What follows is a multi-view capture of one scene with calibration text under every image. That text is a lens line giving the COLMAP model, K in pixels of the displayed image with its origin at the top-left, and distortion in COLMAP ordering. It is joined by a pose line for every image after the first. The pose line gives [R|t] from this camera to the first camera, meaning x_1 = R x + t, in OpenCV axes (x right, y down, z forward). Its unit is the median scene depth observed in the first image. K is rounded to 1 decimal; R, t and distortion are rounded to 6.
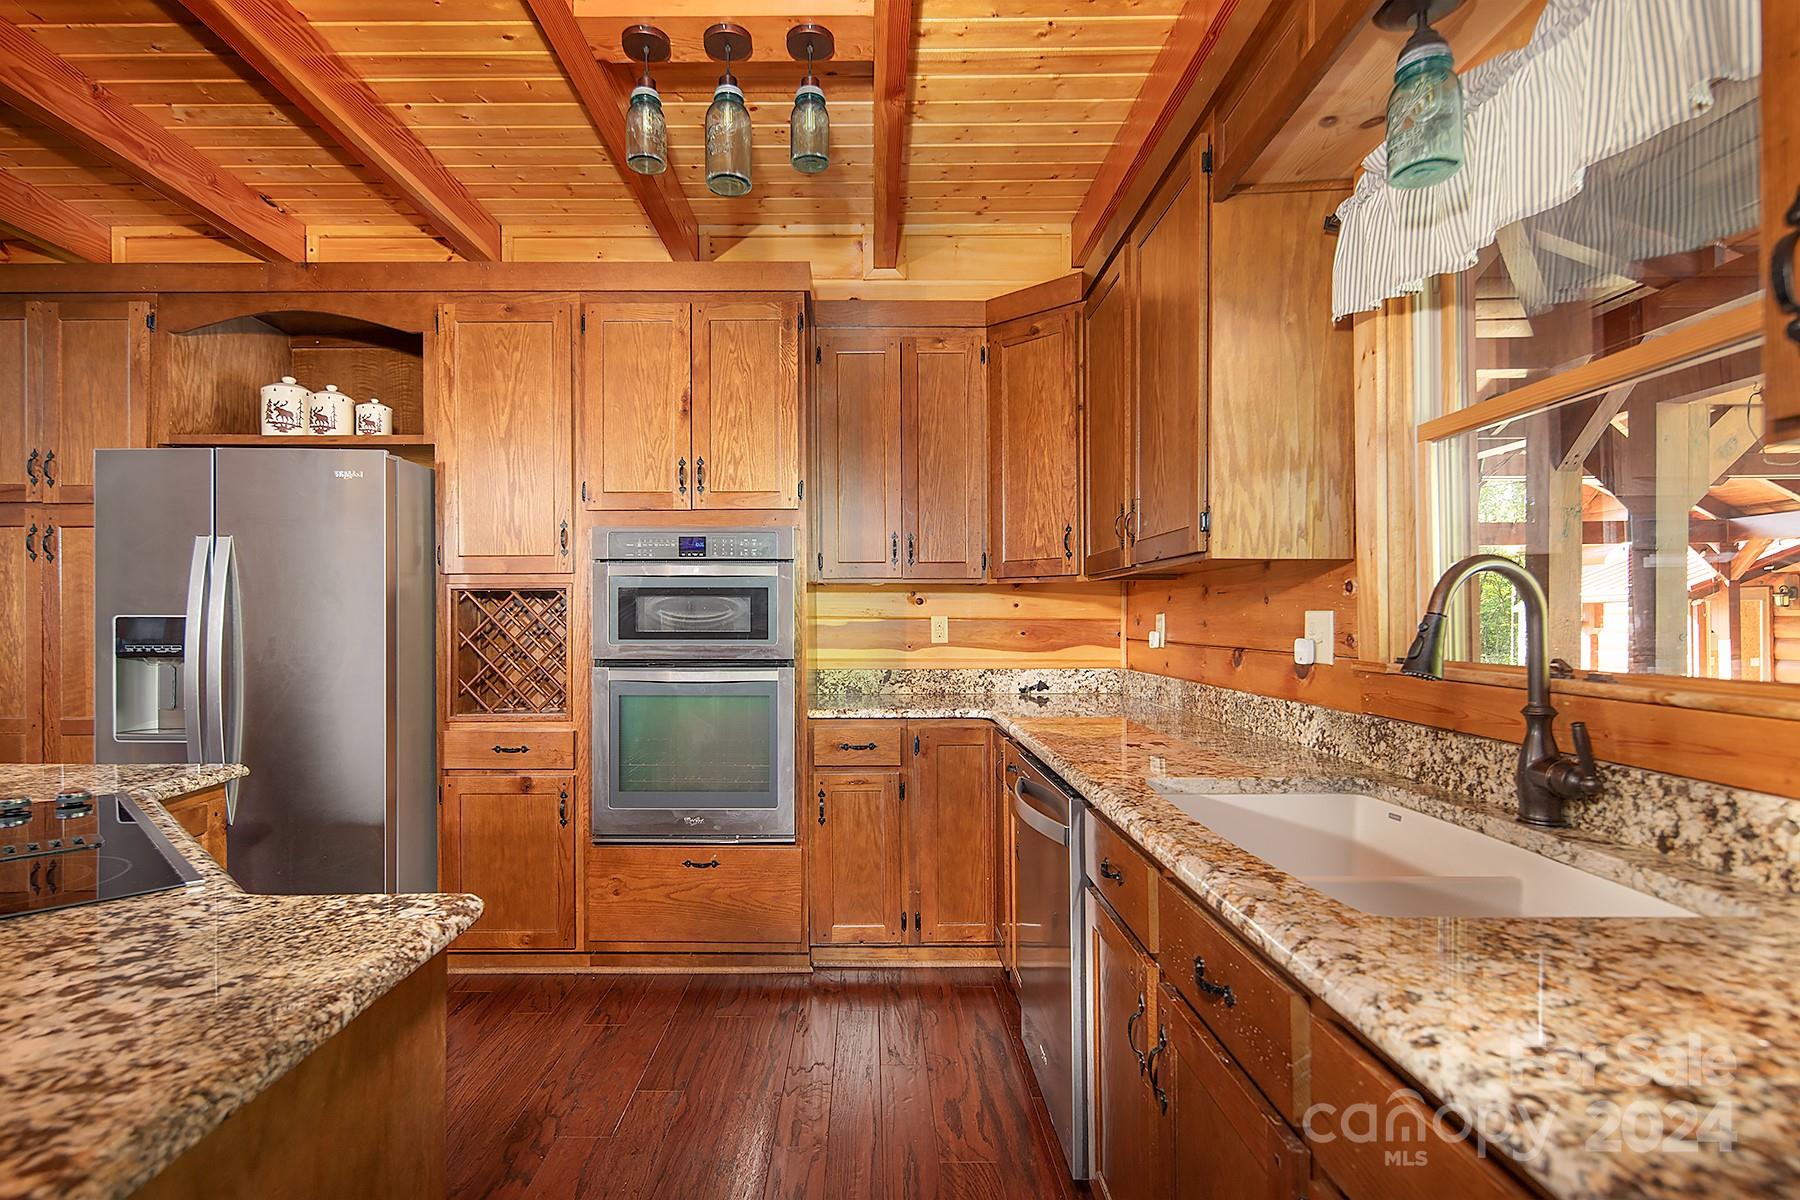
lens RADIAL K [[875.4, 0, 870.1], [0, 875.4, 609.9], [0, 0, 1]] dist [-0.000664, -0.000318]
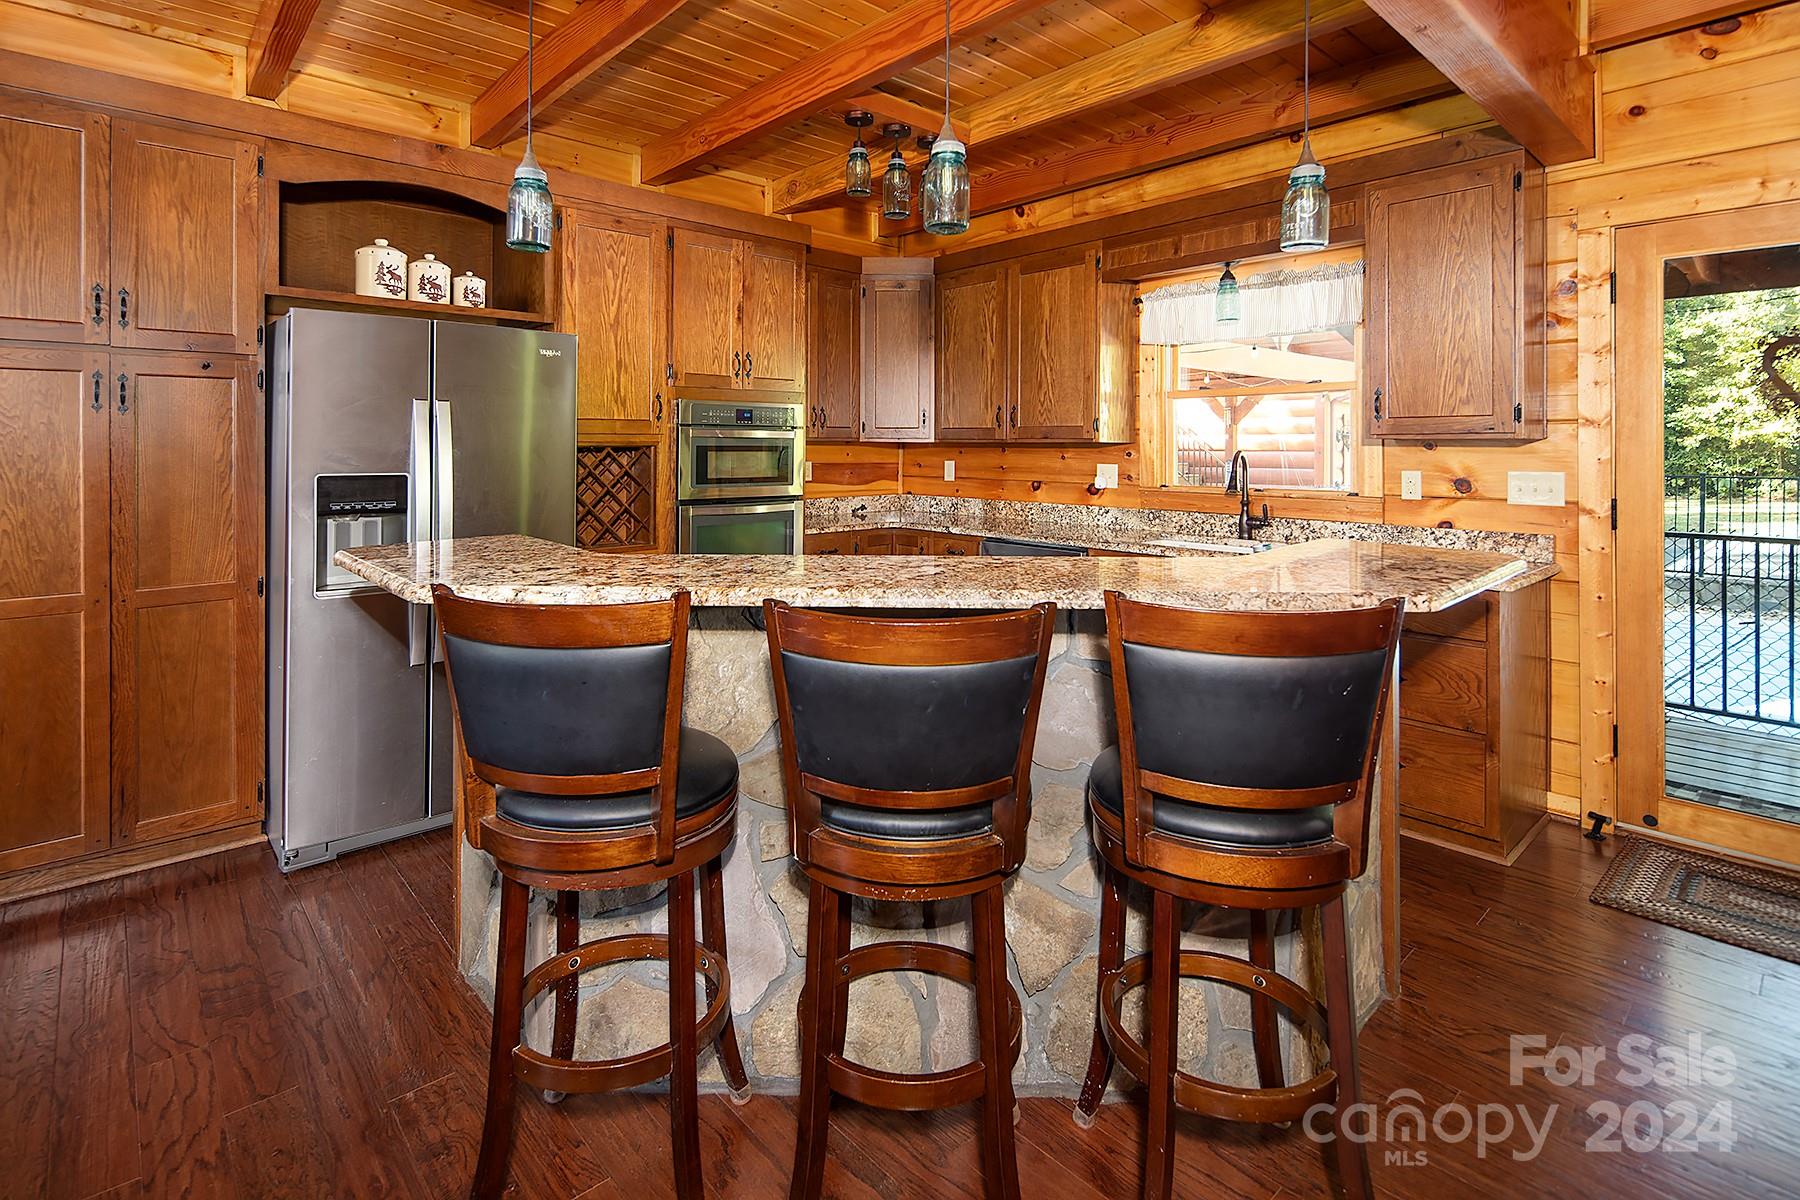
lens RADIAL K [[884.1, 0, 872.1], [0, 884.1, 442.7], [0, 0, 1]] dist [0.001360, -0.000239]
pose [[0.740446, 0.005372, 0.672095, -0.990205], [-0.011165, 0.999928, 0.004308, -0.038568], [-0.672023, -0.010694, 0.740453, -0.174512]]
